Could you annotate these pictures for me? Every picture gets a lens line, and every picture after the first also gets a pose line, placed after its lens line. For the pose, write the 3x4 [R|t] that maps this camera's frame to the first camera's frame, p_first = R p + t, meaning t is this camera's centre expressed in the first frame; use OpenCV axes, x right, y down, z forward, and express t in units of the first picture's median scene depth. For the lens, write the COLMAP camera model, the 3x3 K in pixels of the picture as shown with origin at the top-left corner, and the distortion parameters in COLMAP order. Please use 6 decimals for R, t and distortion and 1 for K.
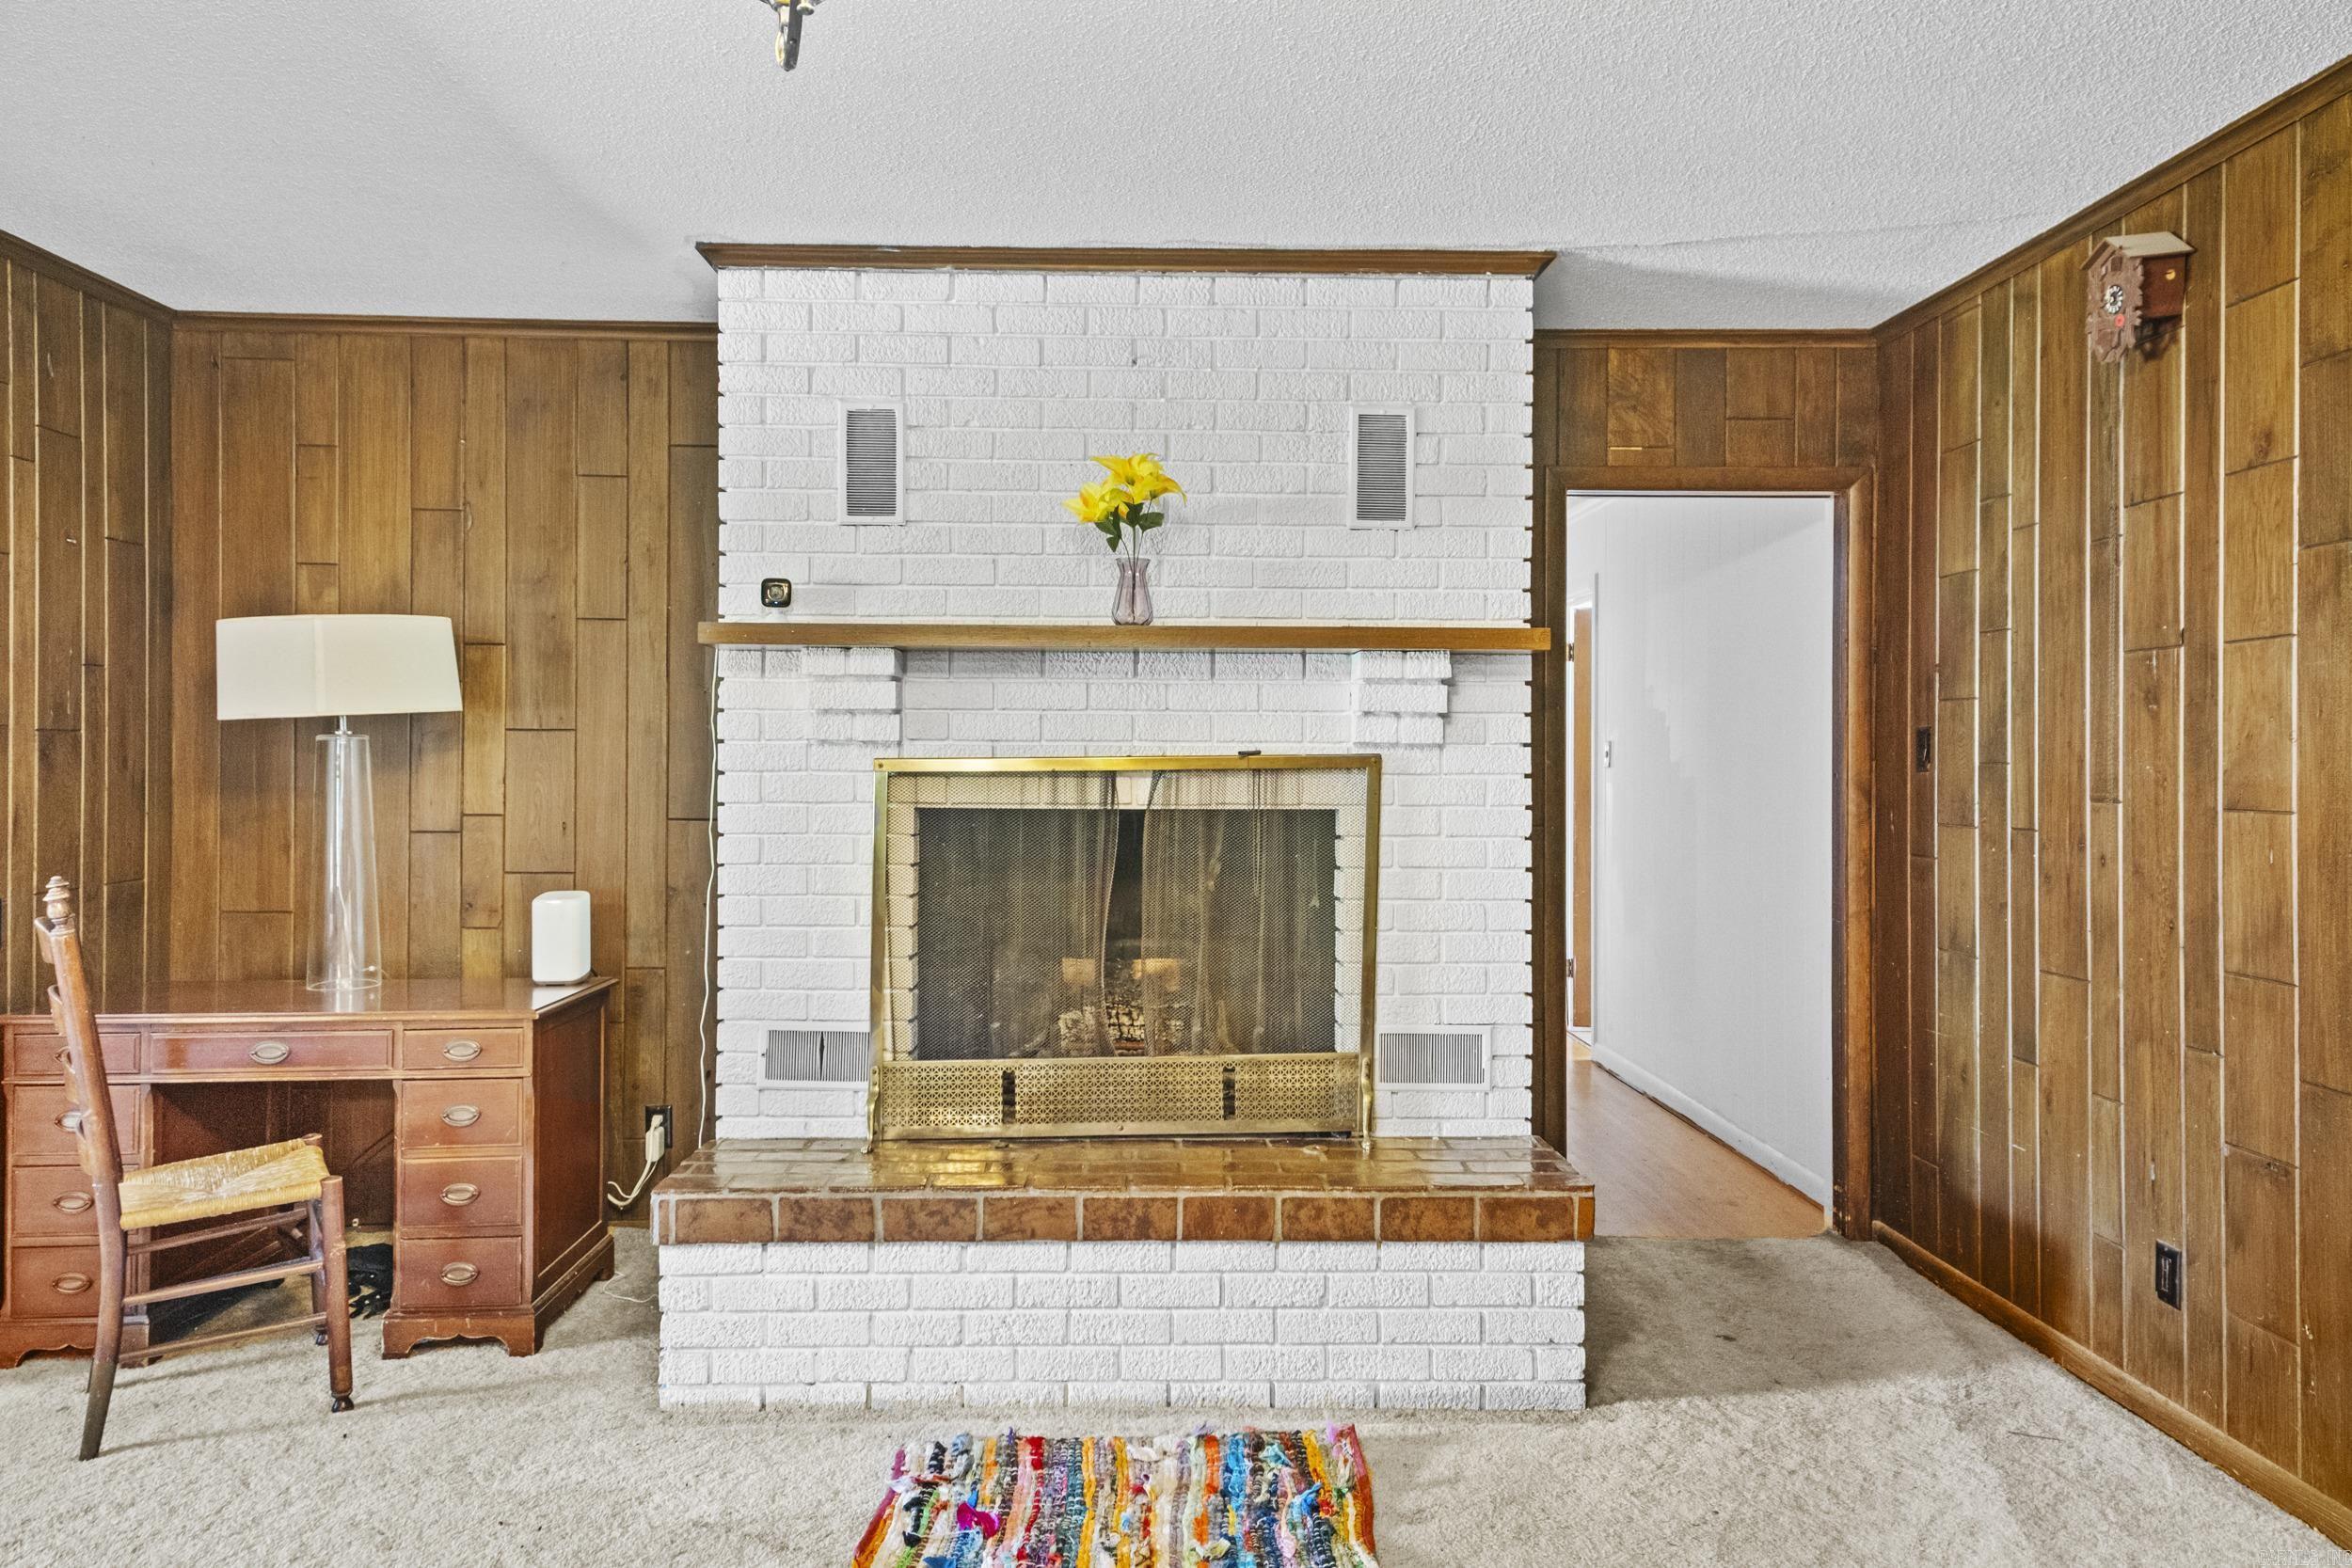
lens RADIAL K [[1611.0, 0, 1166.7], [0, 1611.0, 765.1], [0, 0, 1]] dist [0.045832, 0.004712]
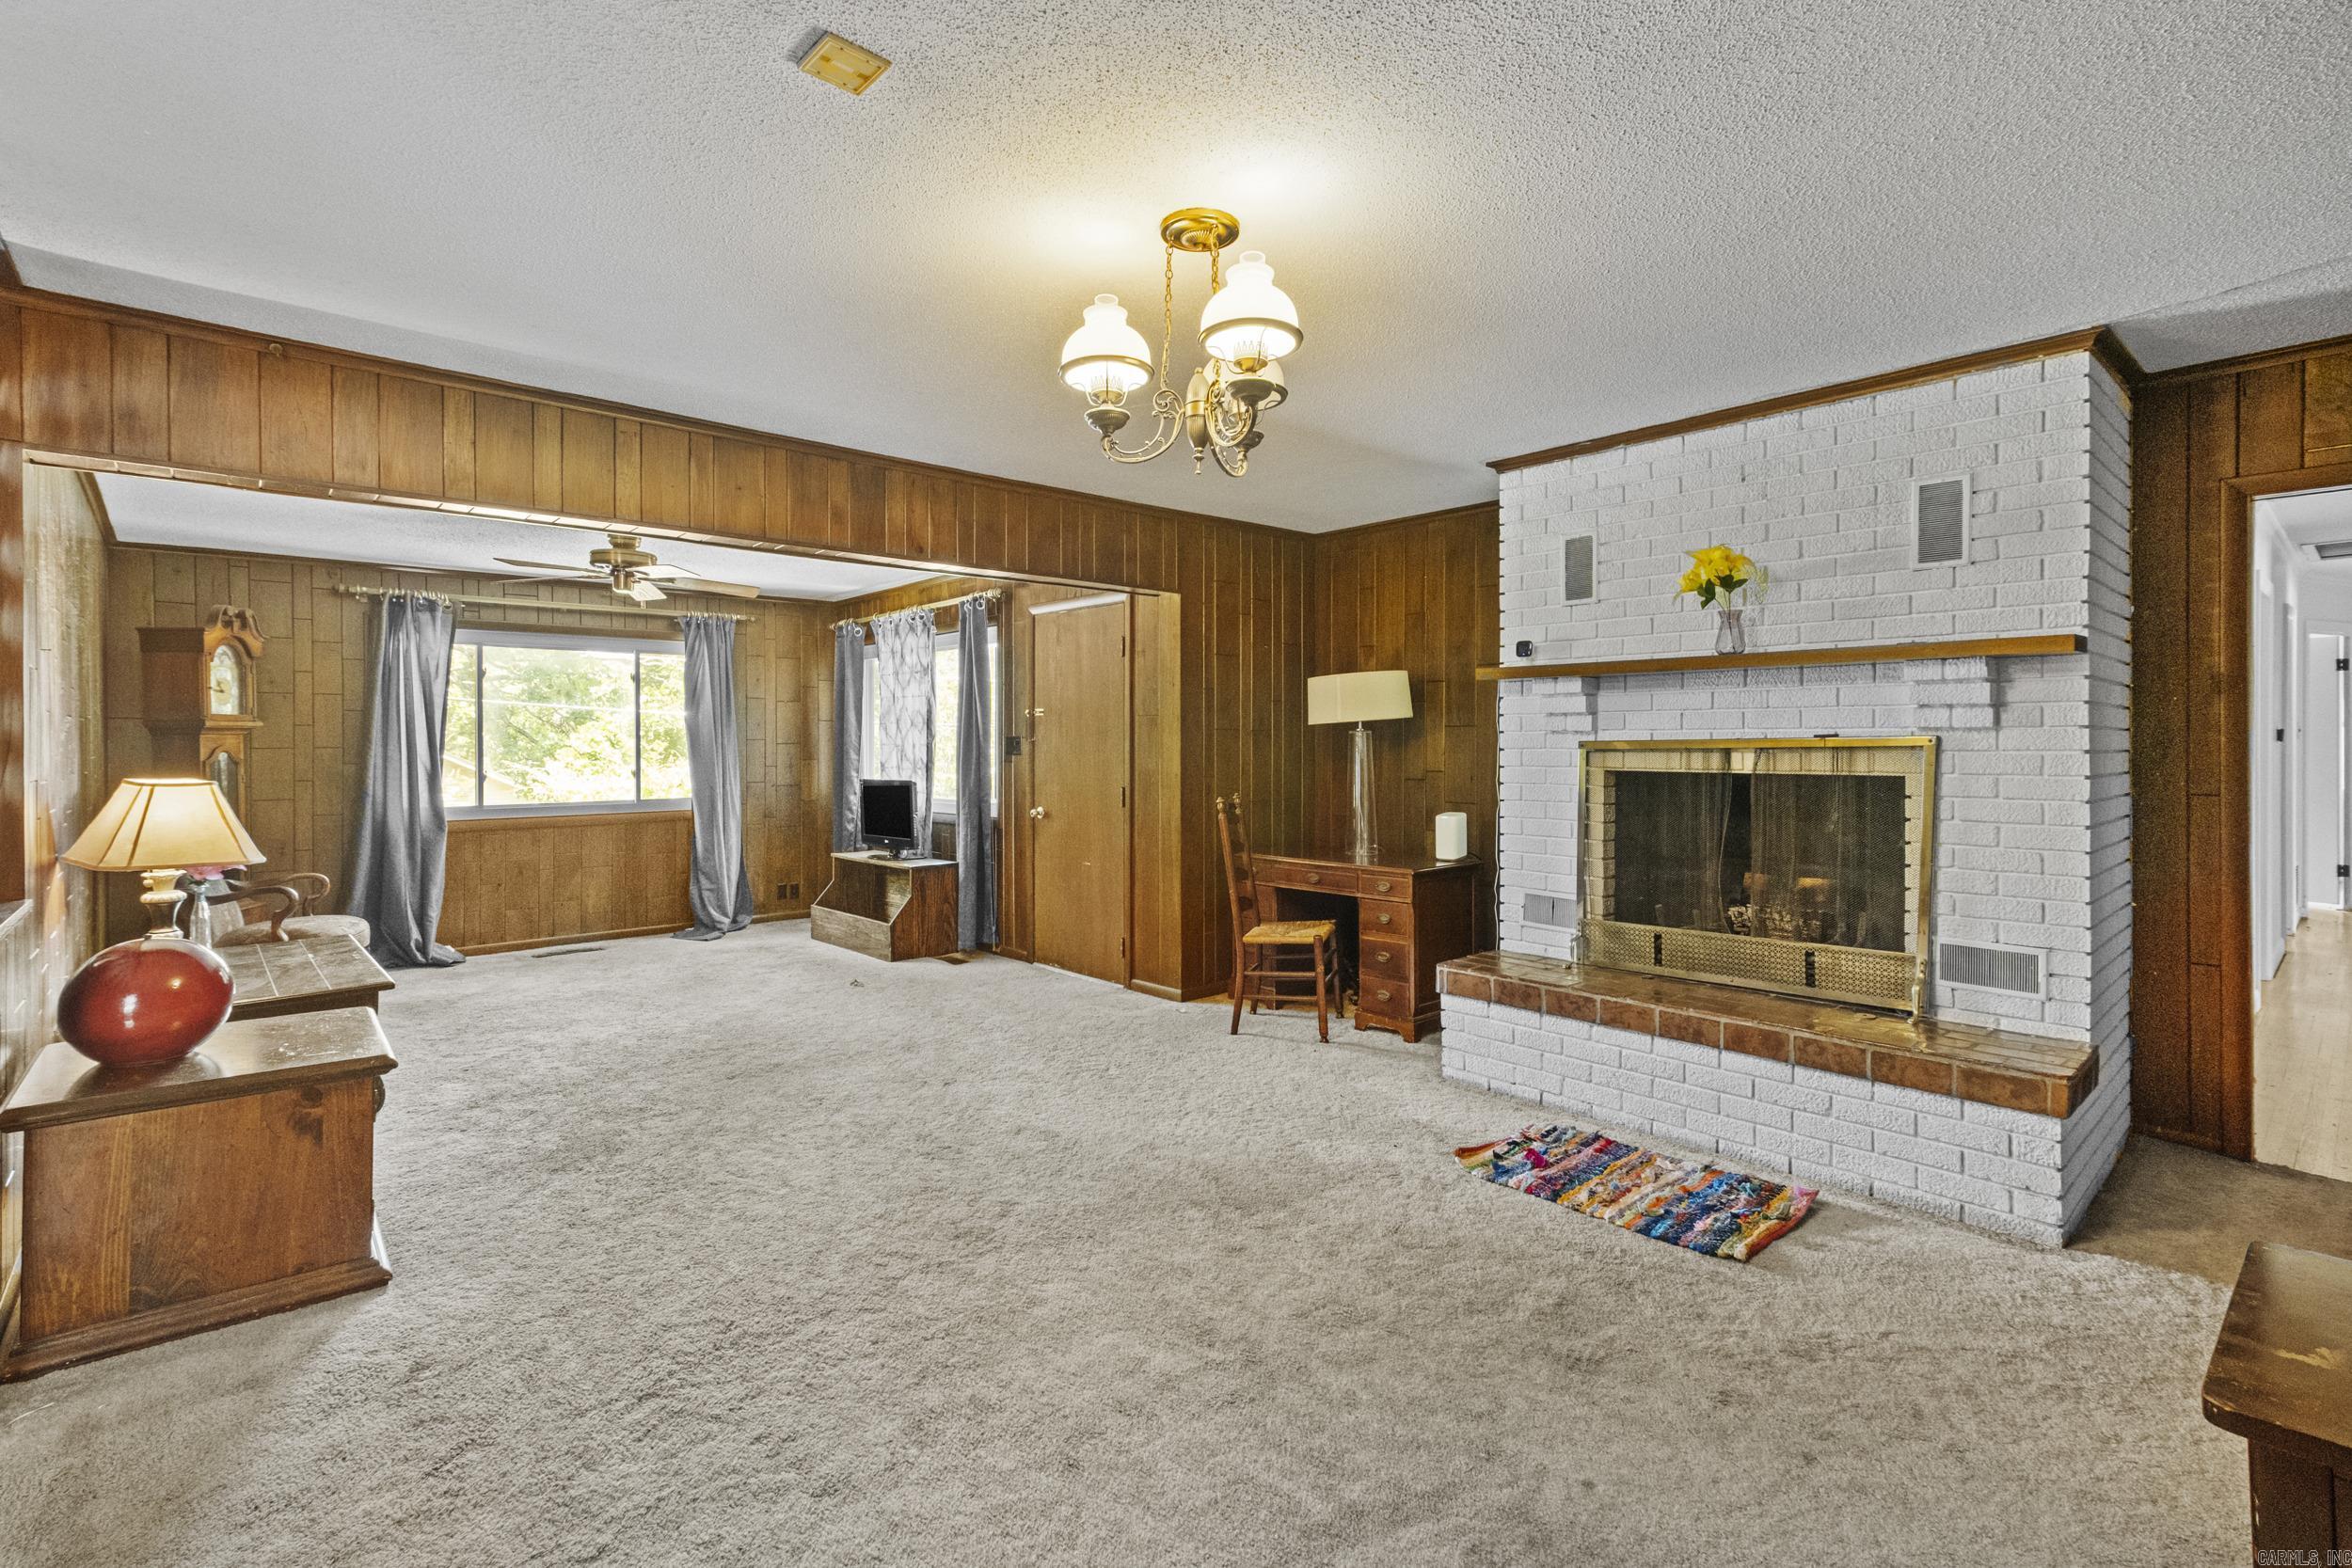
lens RADIAL K [[1080.4, 0, 1169.0], [0, 1080.4, 747.9], [0, 0, 1]] dist [0.010691, 0.001367]
pose [[0.650943, -0.000516, -0.759126, 0.406582], [0.003901, 0.999989, 0.002665, -0.001692], [0.759116, -0.004696, 0.650938, -0.076959]]
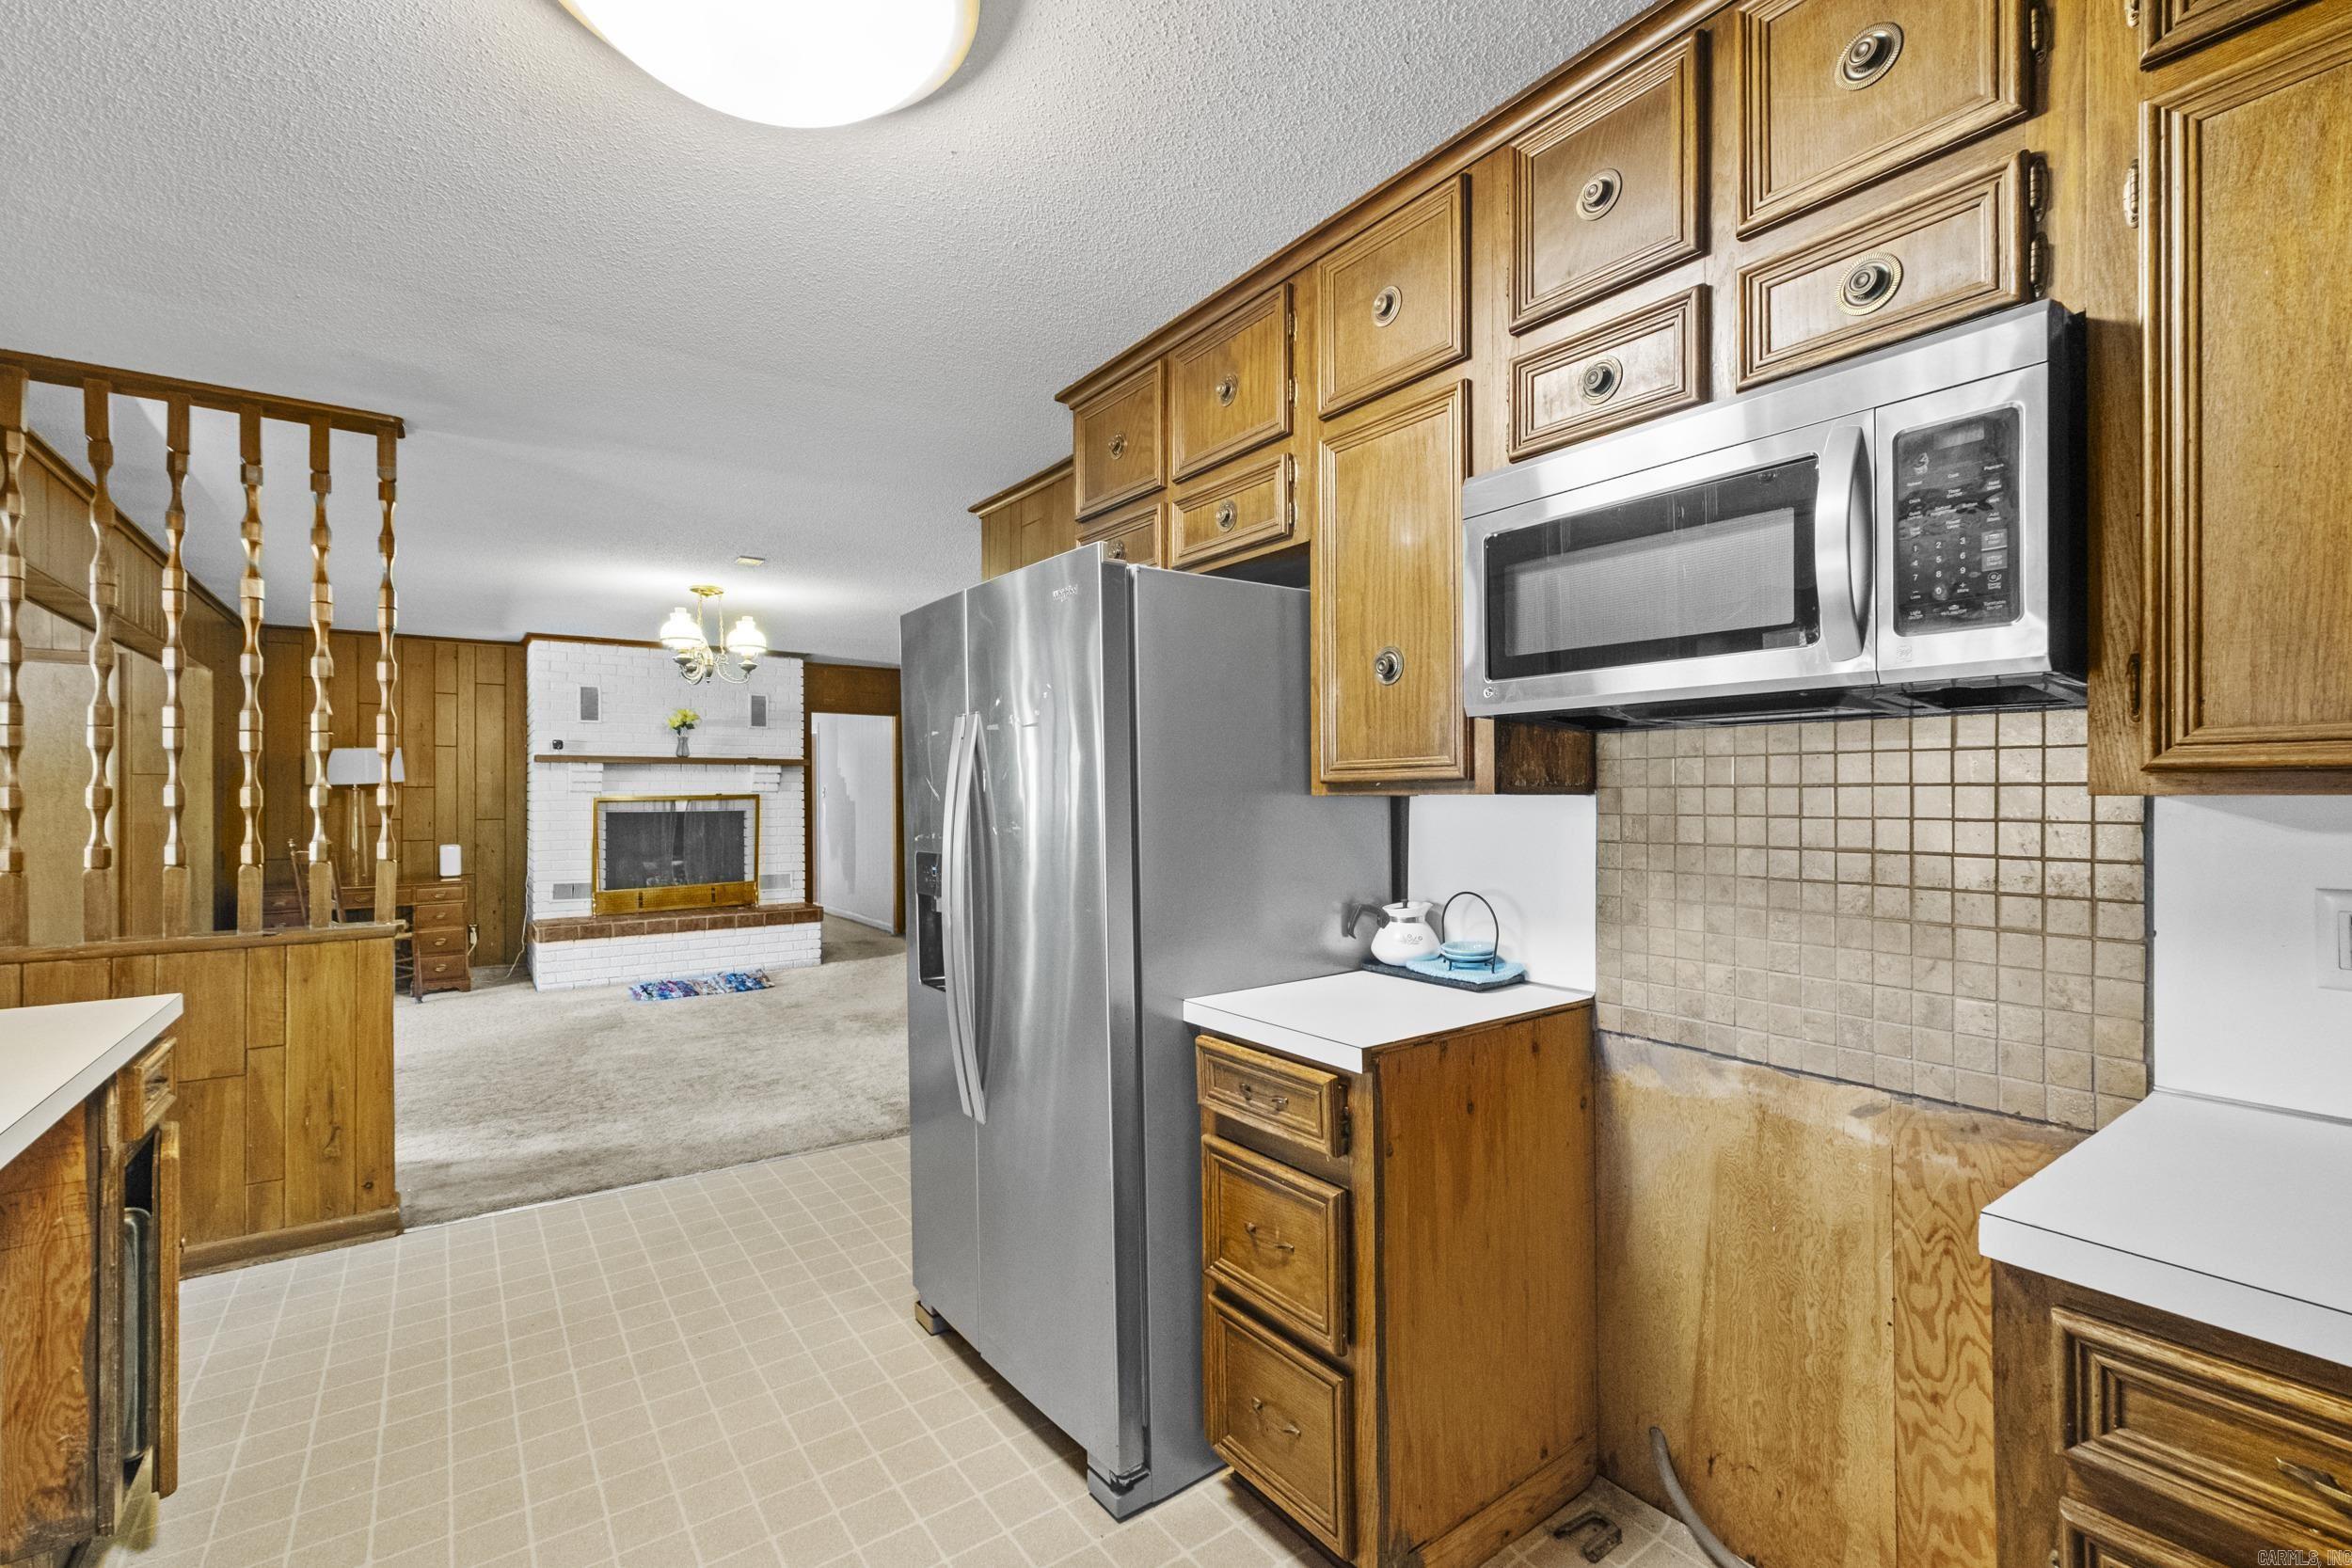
lens RADIAL K [[1022.5, 0, 1170.8], [0, 1022.5, 788.3], [0, 0, 1]] dist [0.003824, 0.000392]
pose [[0.822683, -0.003741, 0.568489, -0.390445], [0.007943, 0.999956, -0.004915, -0.002189], [-0.568445, 0.008559, 0.822676, -1.312677]]
